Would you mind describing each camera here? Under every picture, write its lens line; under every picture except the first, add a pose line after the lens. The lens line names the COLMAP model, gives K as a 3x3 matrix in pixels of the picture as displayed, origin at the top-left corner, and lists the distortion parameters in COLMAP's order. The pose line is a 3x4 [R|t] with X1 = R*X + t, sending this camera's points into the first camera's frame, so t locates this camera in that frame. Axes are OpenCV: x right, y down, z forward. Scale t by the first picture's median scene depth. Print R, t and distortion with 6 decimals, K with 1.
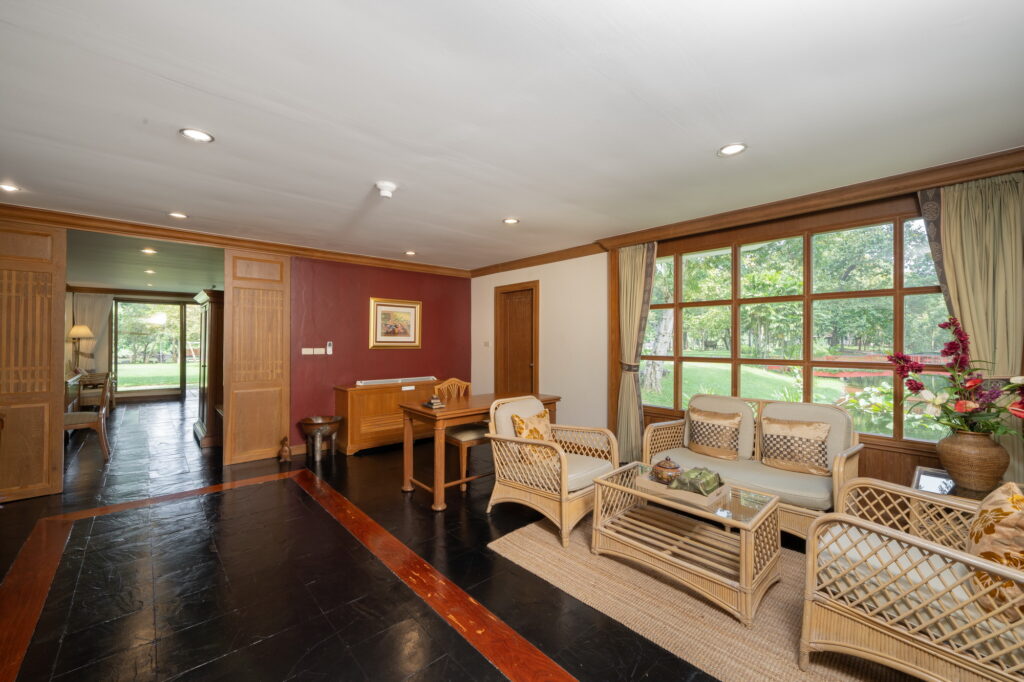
lens RADIAL K [[410.0, 0, 512.0], [0, 410.0, 341.0], [0, 0, 1]] dist [0.000120, 0.000019]
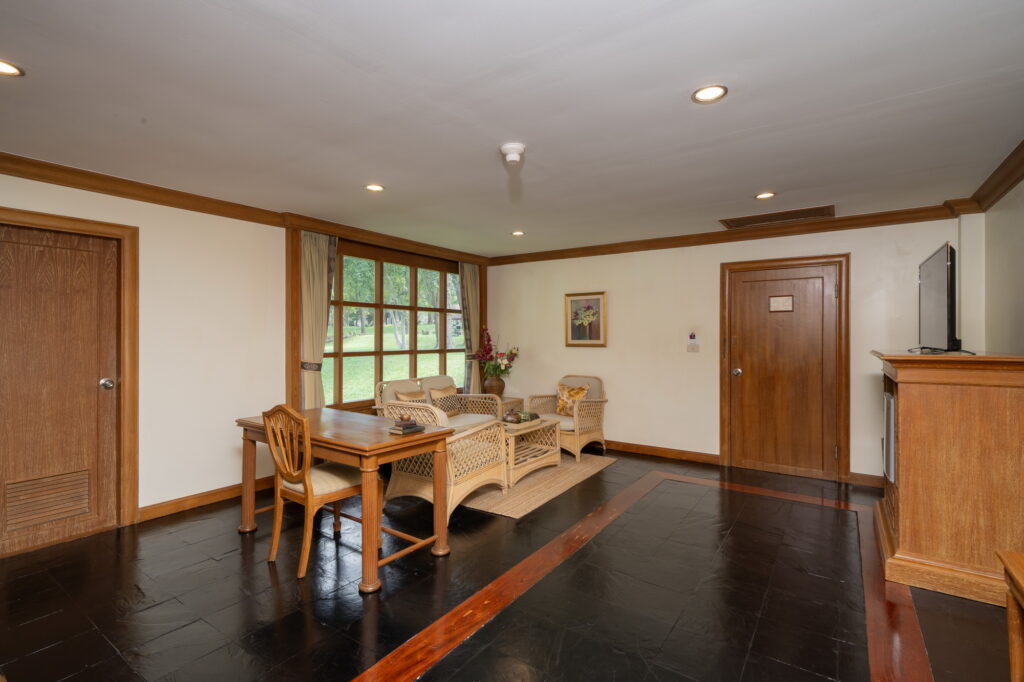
lens RADIAL K [[474.6, 0, 512.0], [0, 474.6, 341.0], [0, 0, 1]] dist [-0.000802, -0.000152]
pose [[-0.213899, -0.011040, 0.976793, -0.834453], [-0.004195, 0.999937, 0.010383, -0.003334], [-0.976847, -0.001877, -0.213932, 0.792215]]
